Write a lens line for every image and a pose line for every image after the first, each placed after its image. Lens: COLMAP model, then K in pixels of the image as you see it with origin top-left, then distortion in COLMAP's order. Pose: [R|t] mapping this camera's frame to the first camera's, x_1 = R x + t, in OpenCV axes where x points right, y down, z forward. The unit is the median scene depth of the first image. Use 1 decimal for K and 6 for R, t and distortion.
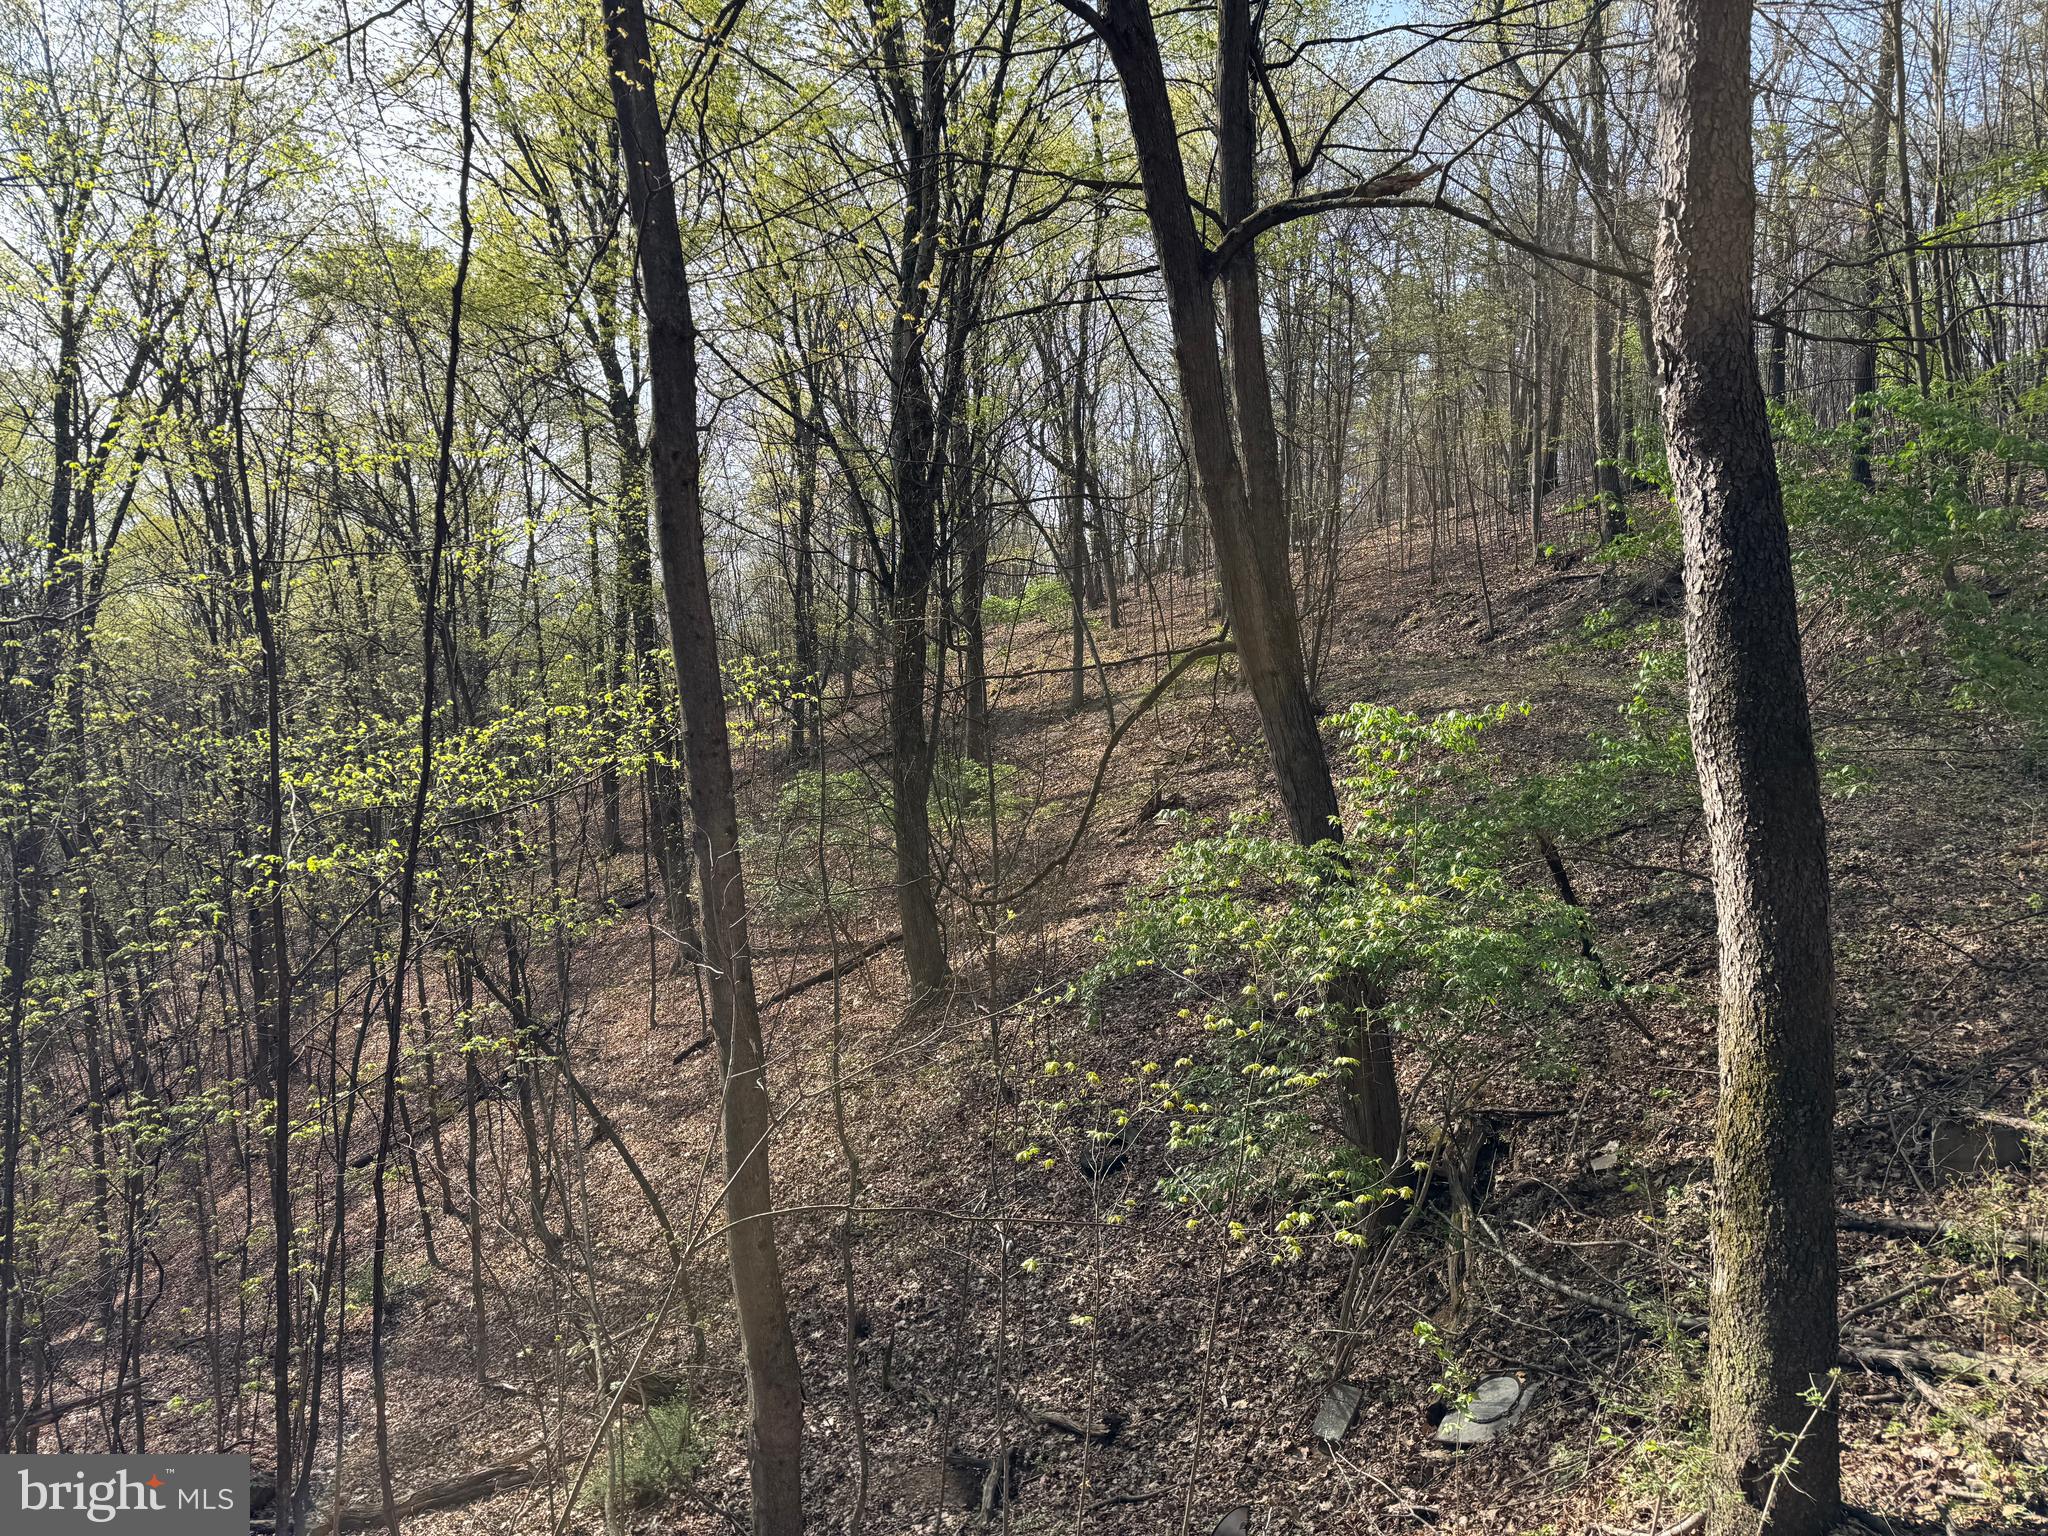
lens RADIAL K [[1436.8, 0, 1030.4], [0, 1436.8, 763.0], [0, 0, 1]] dist [0.038210, -0.027660]
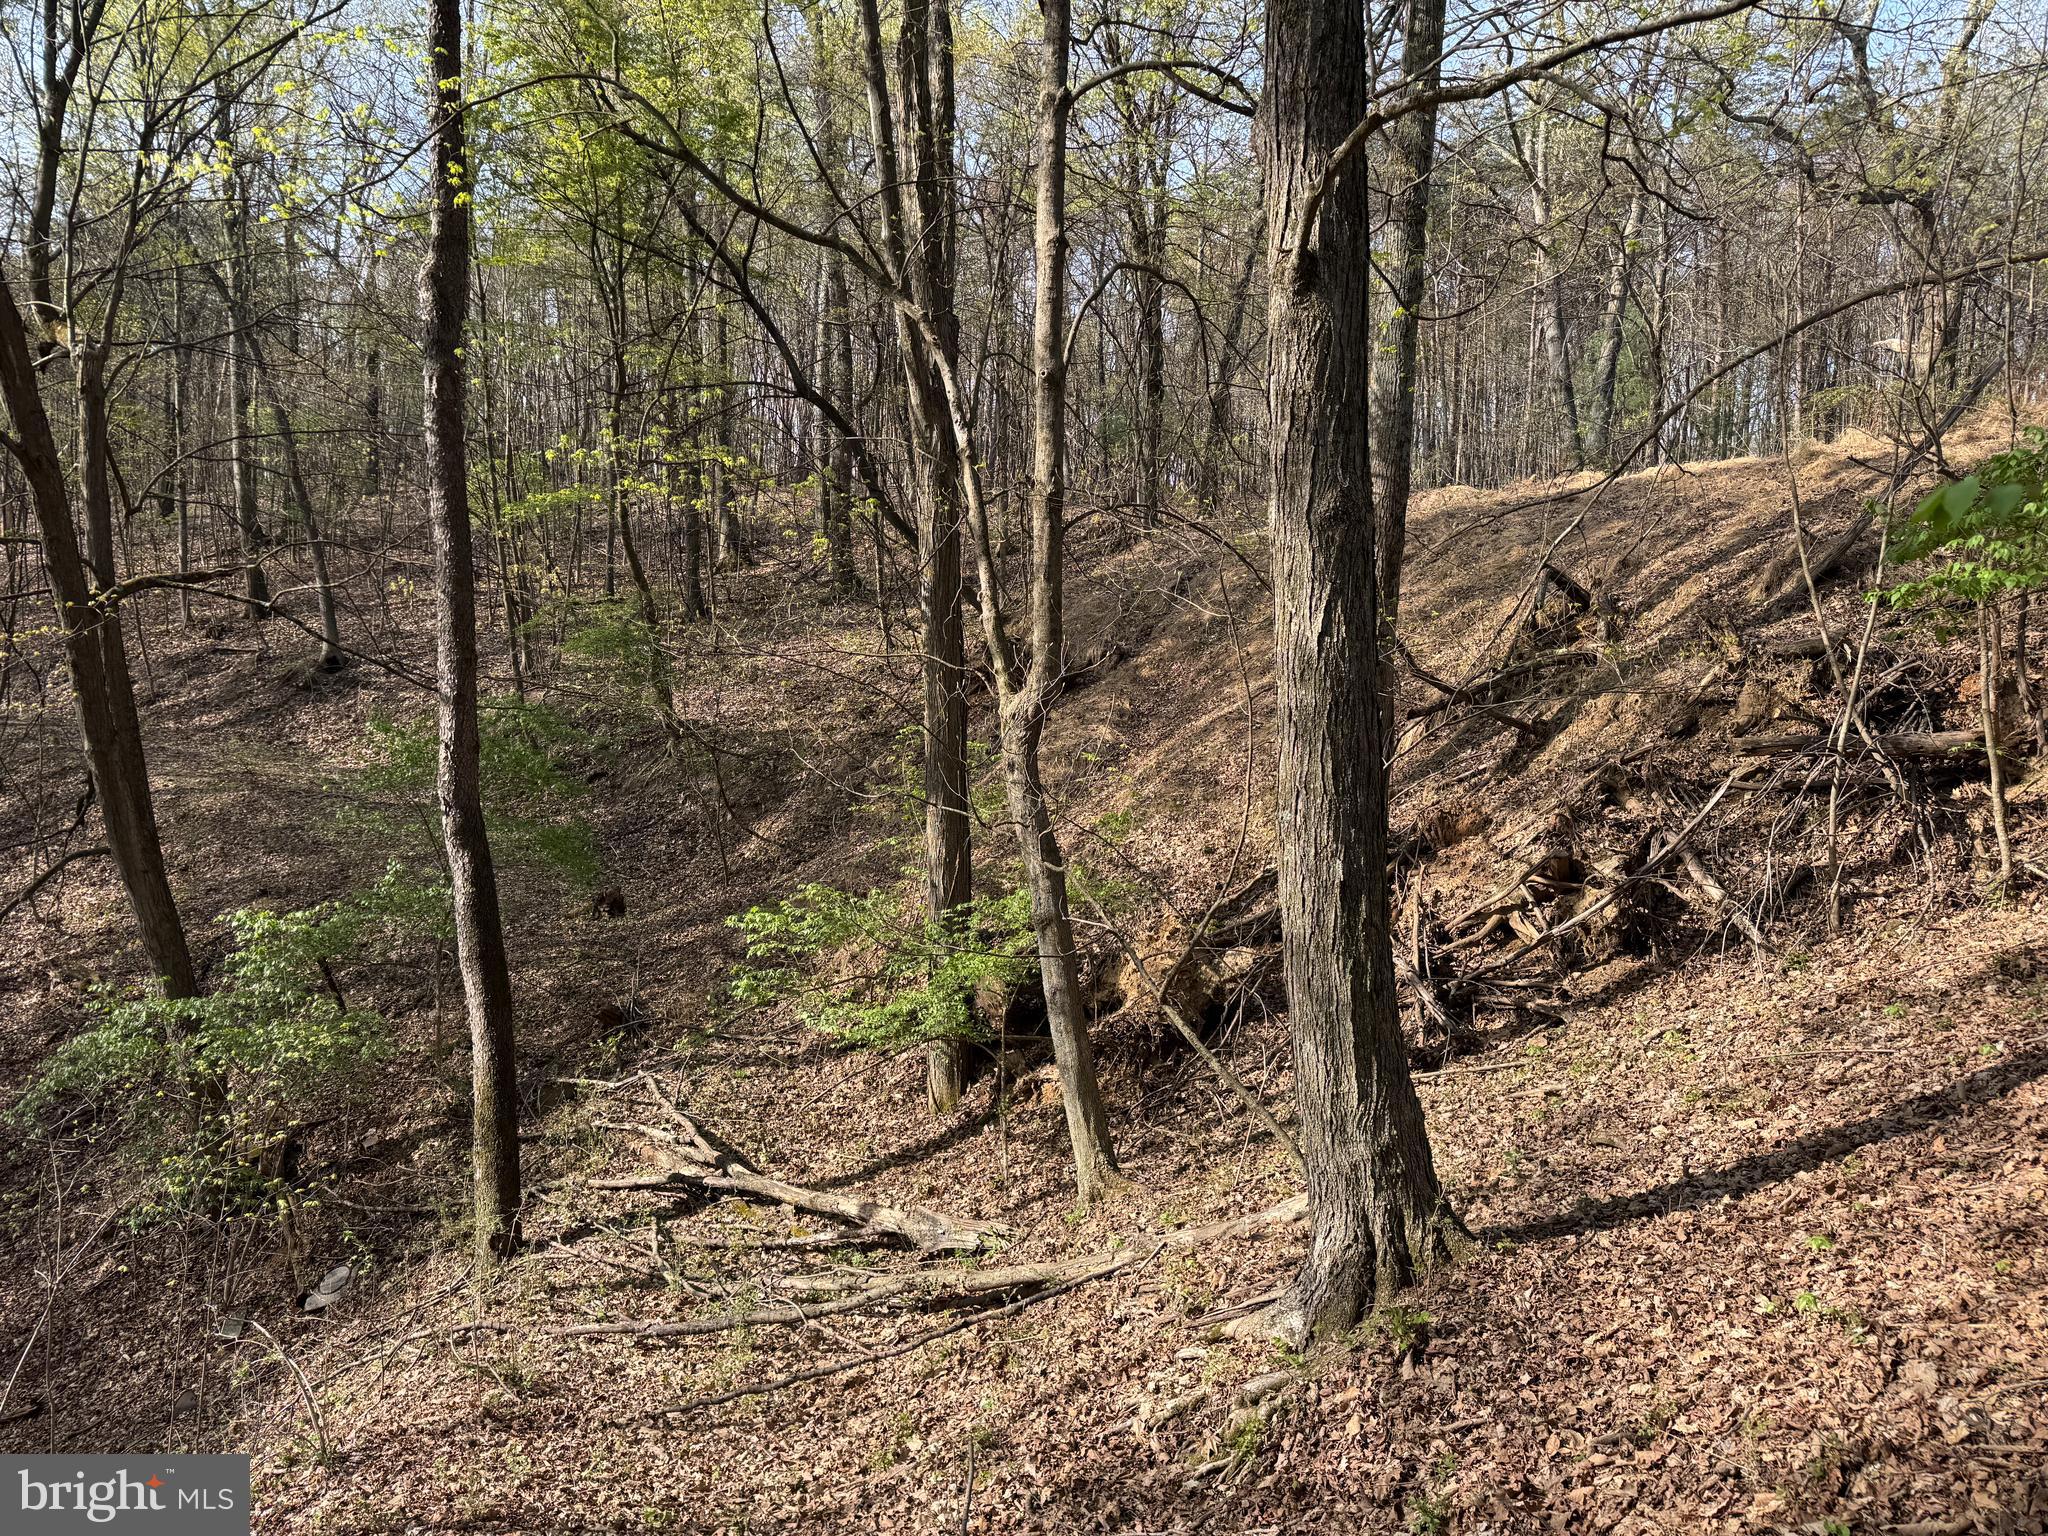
lens RADIAL K [[1419.8, 0, 1017.1], [0, 1419.8, 759.2], [0, 0, 1]] dist [0.151866, -0.274491]
pose [[0.615941, -0.030822, 0.787189, -0.411511], [0.007116, 0.999411, 0.033564, -0.203064], [-0.787760, -0.015072, 0.615798, -0.585618]]
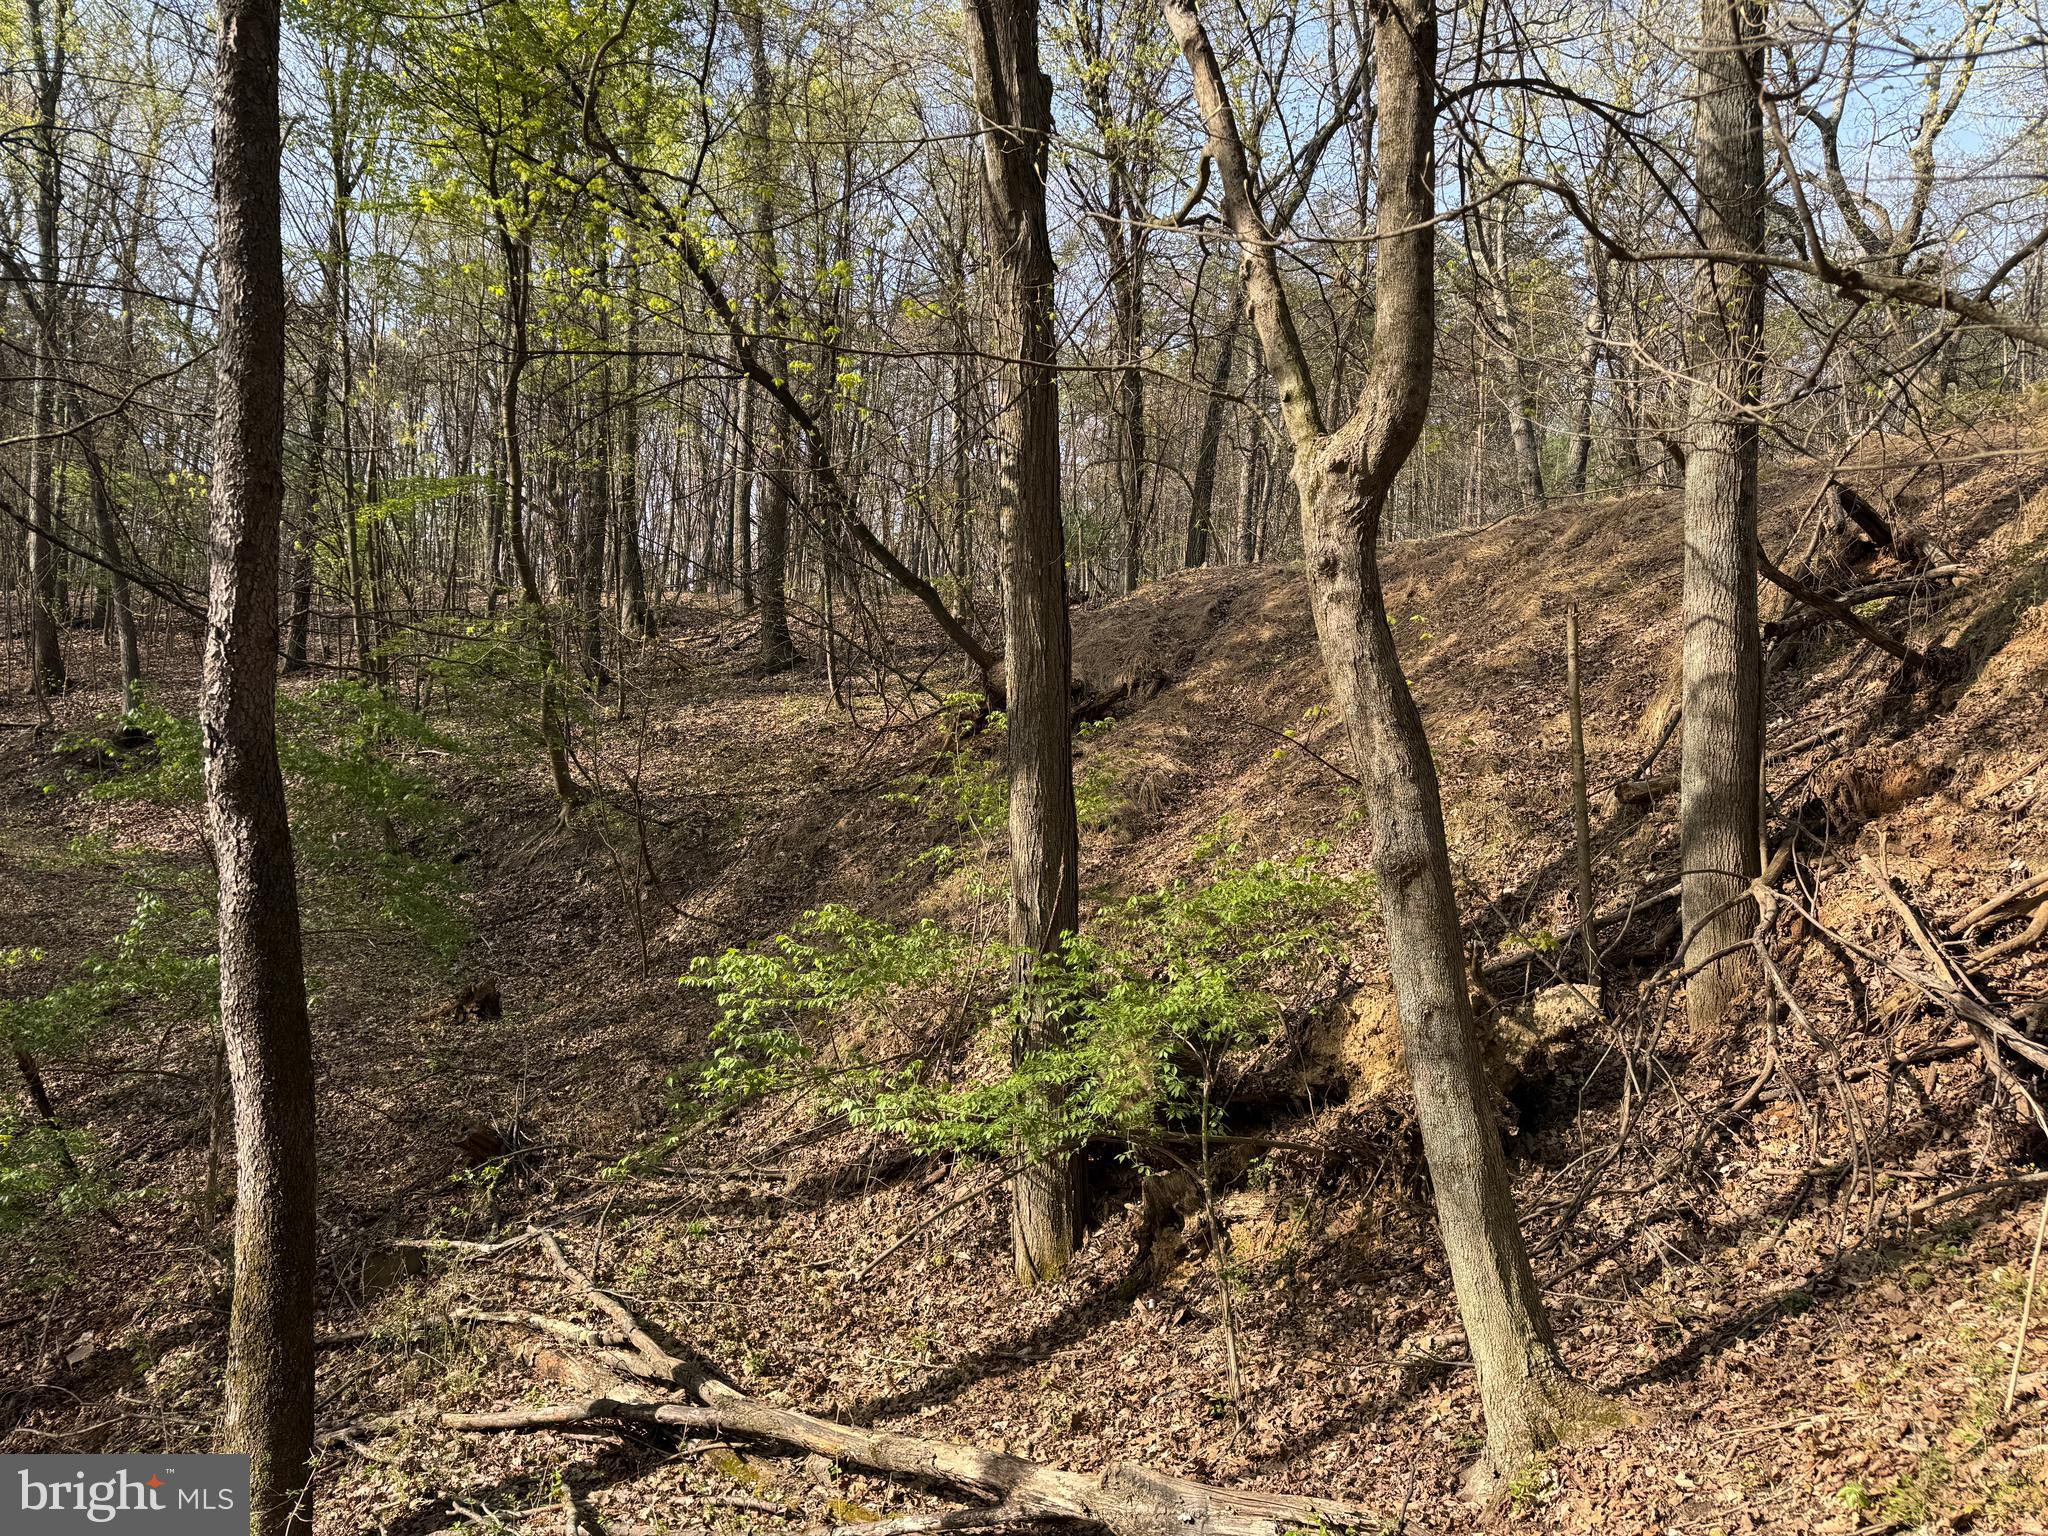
lens RADIAL K [[1439.6, 0, 1032.7], [0, 1439.6, 758.0], [0, 0, 1]] dist [0.025483, -0.020145]
pose [[0.539479, 0.063060, 0.839635, -0.139325], [0.008519, 0.996732, -0.080332, -0.067550], [-0.841956, 0.050490, 0.537178, -0.187081]]
